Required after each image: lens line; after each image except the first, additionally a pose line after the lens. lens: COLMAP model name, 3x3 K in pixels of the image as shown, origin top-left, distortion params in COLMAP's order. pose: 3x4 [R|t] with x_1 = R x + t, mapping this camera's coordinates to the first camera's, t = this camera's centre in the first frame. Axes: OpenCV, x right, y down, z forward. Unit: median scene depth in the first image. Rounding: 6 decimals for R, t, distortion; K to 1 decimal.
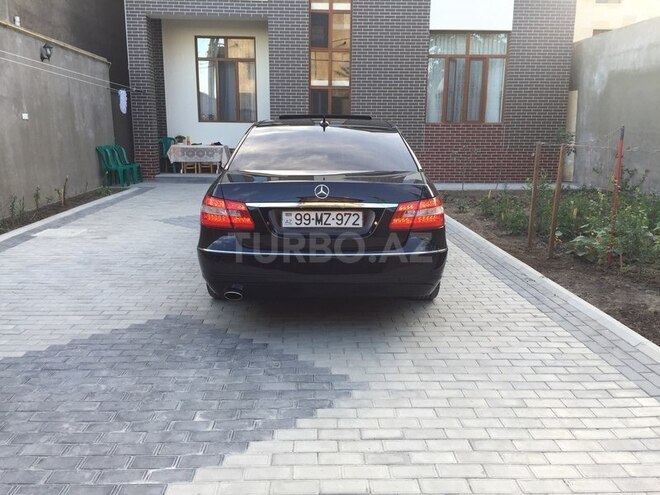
lens RADIAL K [[558.0, 0, 327.9], [0, 558.0, 242.4], [0, 0, 1]] dist [0.076957, -0.111740]
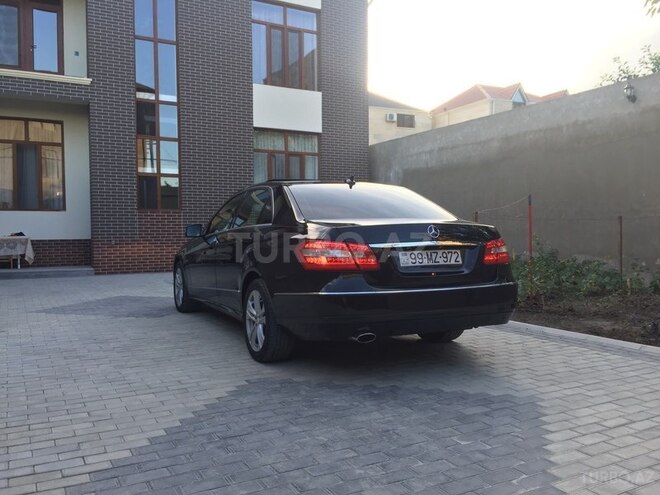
lens RADIAL K [[558.0, 0, 327.7], [0, 558.0, 243.2], [0, 0, 1]] dist [0.076957, -0.111740]
pose [[0.900114, -0.022123, 0.435093, -0.631215], [0.098016, 0.983389, -0.152772, 0.072816], [-0.424486, 0.180158, 0.887330, 0.123081]]
